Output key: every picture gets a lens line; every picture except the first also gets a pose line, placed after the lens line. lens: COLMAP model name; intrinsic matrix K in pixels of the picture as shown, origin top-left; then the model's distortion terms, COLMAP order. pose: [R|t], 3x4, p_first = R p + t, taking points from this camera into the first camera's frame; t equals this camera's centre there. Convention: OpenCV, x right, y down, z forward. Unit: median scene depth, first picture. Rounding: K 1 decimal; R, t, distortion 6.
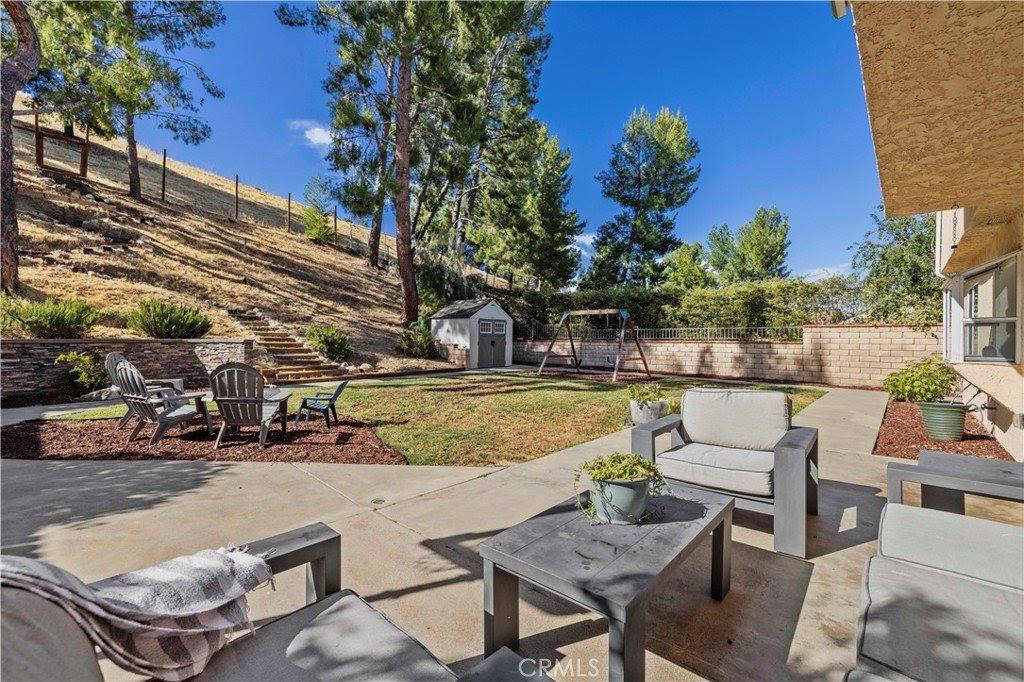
lens RADIAL K [[435.1, 0, 512.0], [0, 435.1, 341.0], [0, 0, 1]] dist [0.014052, 0.000207]
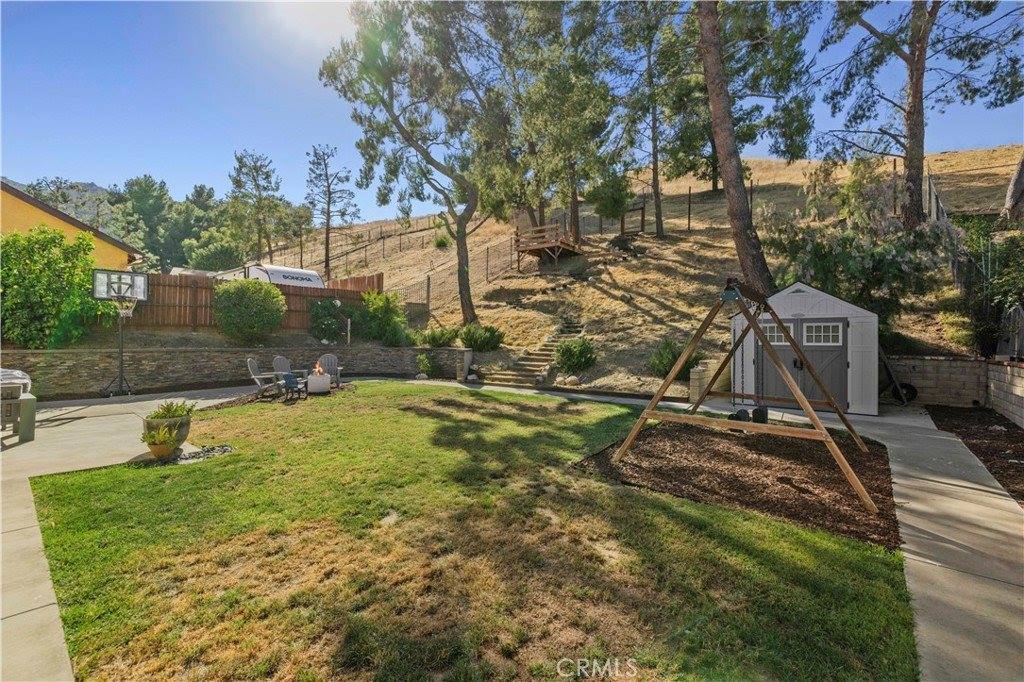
lens RADIAL K [[435.1, 0, 512.0], [0, 435.1, 341.0], [0, 0, 1]] dist [0.014052, 0.000207]
pose [[0.050431, -0.002885, -0.998723, 0.472978], [-0.012614, 0.999914, -0.003525, -0.016283], [0.998648, 0.012775, 0.050390, 0.620125]]
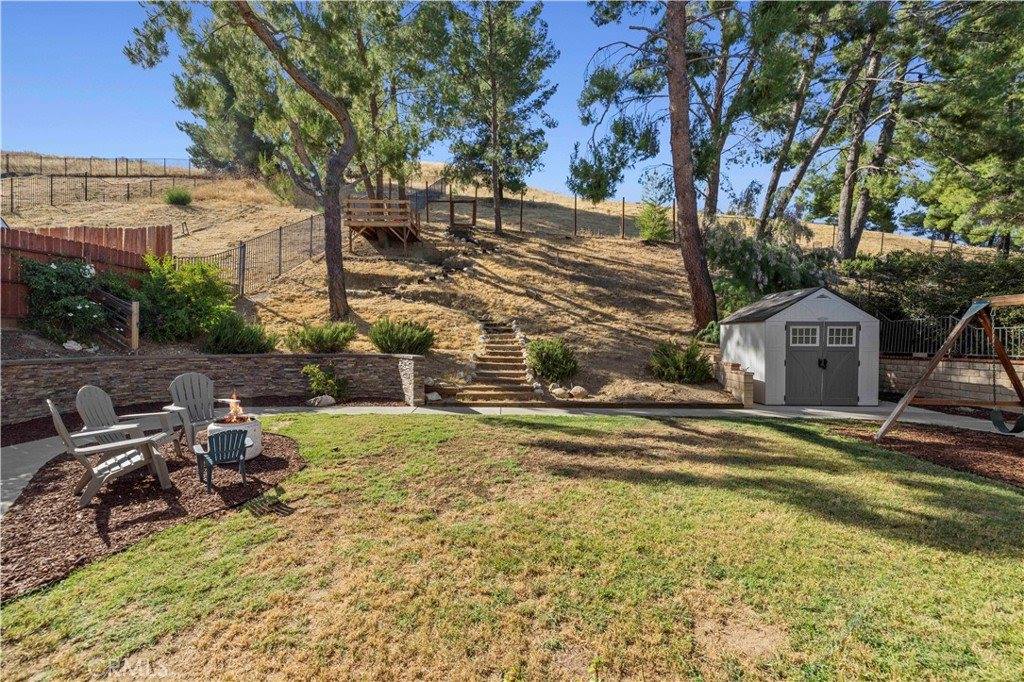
lens RADIAL K [[435.1, 0, 512.0], [0, 435.1, 341.0], [0, 0, 1]] dist [0.014052, 0.000207]
pose [[0.620481, -0.000332, -0.784221, 0.155373], [-0.006429, 0.999964, -0.005511, -0.018949], [0.784195, 0.008461, 0.620457, 0.318155]]
